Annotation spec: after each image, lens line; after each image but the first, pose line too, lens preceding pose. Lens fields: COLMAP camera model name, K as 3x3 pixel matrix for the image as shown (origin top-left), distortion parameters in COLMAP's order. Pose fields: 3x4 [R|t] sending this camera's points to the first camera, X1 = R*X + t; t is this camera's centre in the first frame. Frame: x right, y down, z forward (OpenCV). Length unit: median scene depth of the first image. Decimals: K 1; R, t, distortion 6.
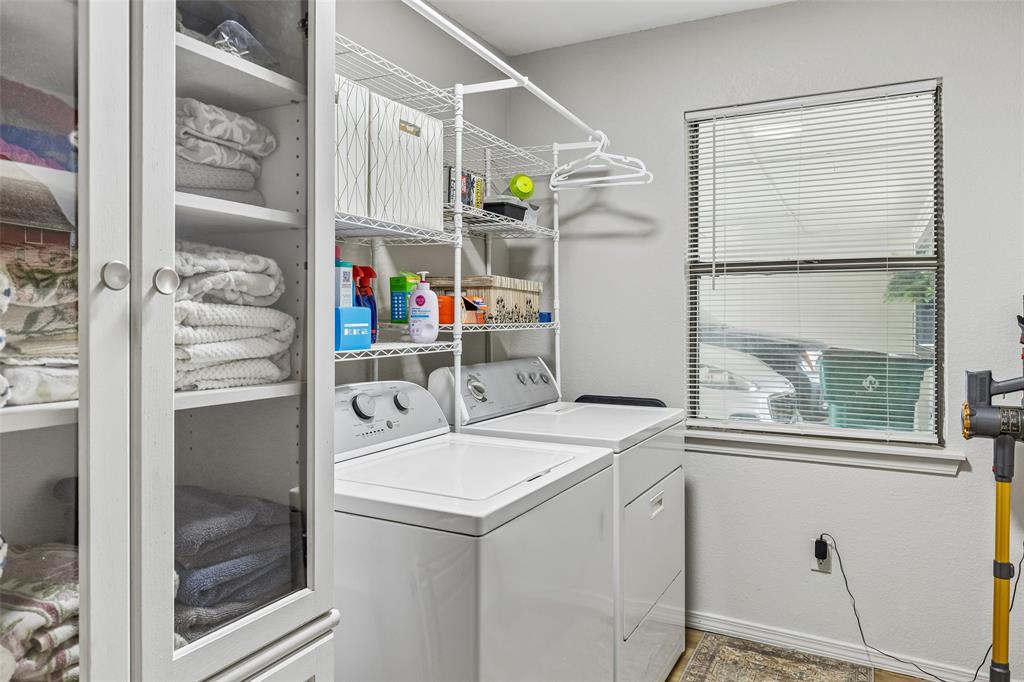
lens RADIAL K [[693.1, 0, 516.3], [0, 693.1, 317.7], [0, 0, 1]] dist [-0.000772, -0.001287]
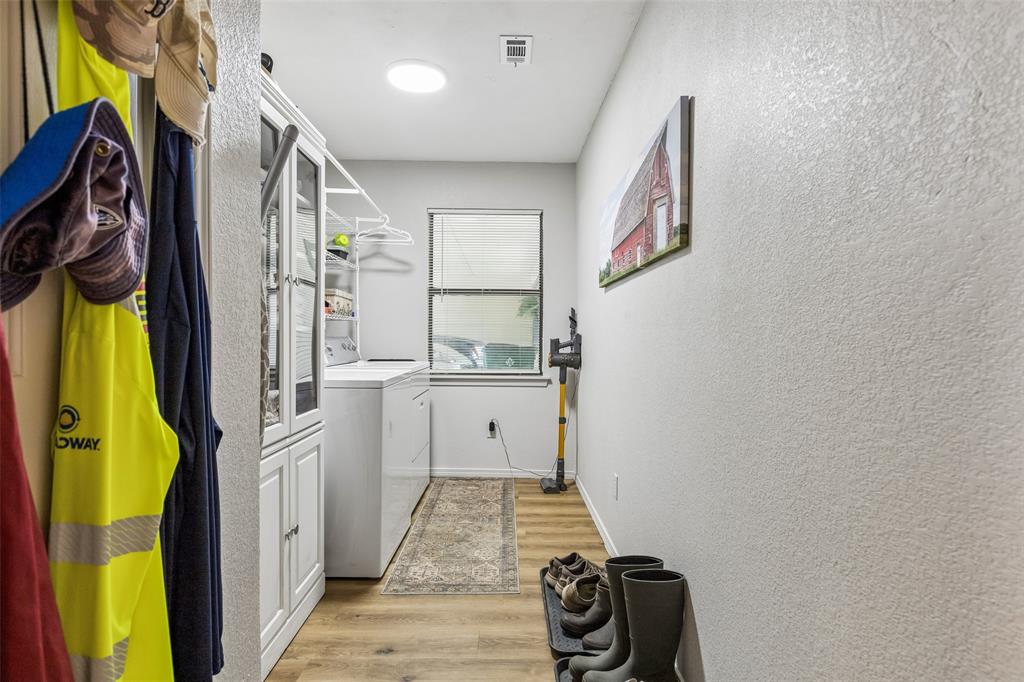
lens RADIAL K [[539.3, 0, 511.3], [0, 539.3, 341.8], [0, 0, 1]] dist [0.001647, -0.001206]
pose [[0.884407, 0.002514, 0.466709, -0.271247], [-0.008430, 0.999908, 0.010588, 0.057535], [-0.466639, -0.013299, 0.884348, -0.469919]]
